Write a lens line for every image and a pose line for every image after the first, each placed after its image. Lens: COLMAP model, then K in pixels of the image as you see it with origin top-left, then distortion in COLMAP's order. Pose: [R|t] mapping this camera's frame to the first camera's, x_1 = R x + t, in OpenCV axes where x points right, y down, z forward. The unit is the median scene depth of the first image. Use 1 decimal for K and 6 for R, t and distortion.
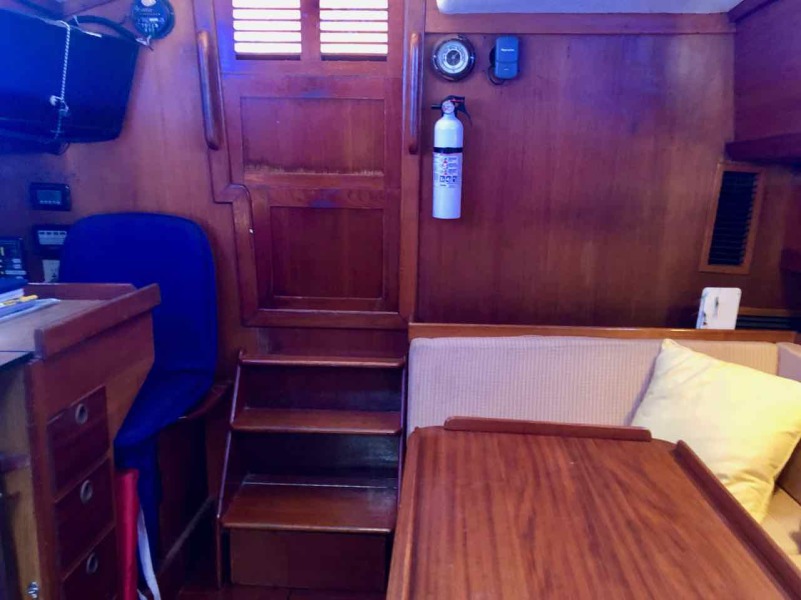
lens RADIAL K [[698.1, 0, 412.5], [0, 698.1, 297.7], [0, 0, 1]] dist [0.020020, -0.003887]
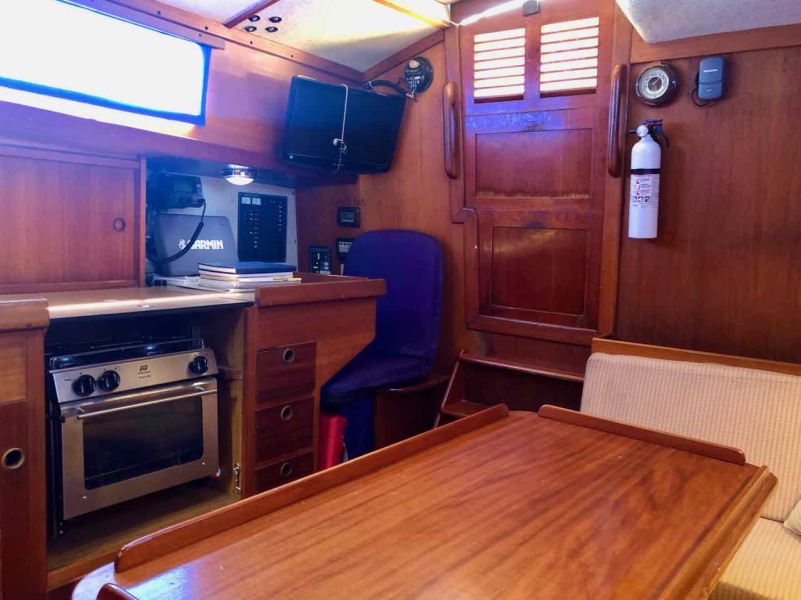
lens RADIAL K [[698.1, 0, 412.5], [0, 698.1, 297.7], [0, 0, 1]] dist [0.020020, -0.003887]
pose [[0.826948, 0.075253, -0.557220, 0.358988], [-0.125529, 0.990700, -0.052498, 0.067990], [0.548087, 0.113360, 0.828704, -0.016482]]
